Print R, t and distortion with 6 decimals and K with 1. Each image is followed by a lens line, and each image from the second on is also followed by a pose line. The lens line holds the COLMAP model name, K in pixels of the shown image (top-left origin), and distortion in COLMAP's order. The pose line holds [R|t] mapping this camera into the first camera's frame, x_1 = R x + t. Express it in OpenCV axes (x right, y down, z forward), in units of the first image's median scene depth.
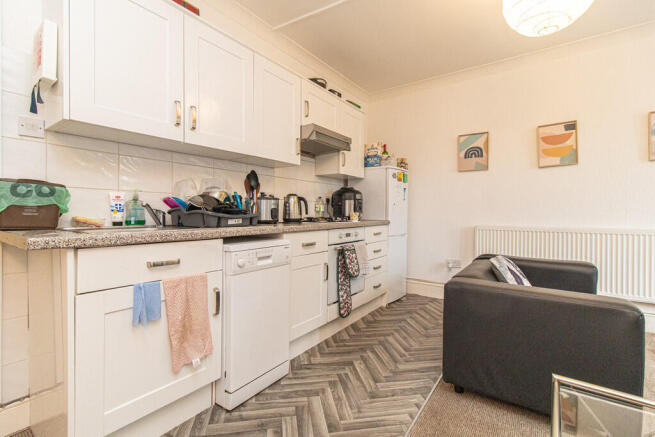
lens RADIAL K [[301.2, 0, 325.9], [0, 301.2, 215.8], [0, 0, 1]] dist [-0.004247, -0.000128]
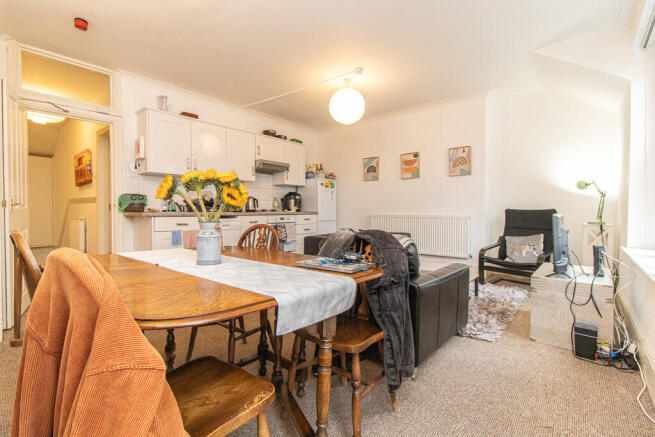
lens RADIAL K [[301.2, 0, 327.4], [0, 301.2, 217.1], [0, 0, 1]] dist [-0.004247, -0.000128]
pose [[0.997300, -0.002756, -0.073378, 0.448373], [0.003520, 0.999941, 0.010290, 0.033036], [0.073345, -0.010520, 0.997251, -0.747720]]
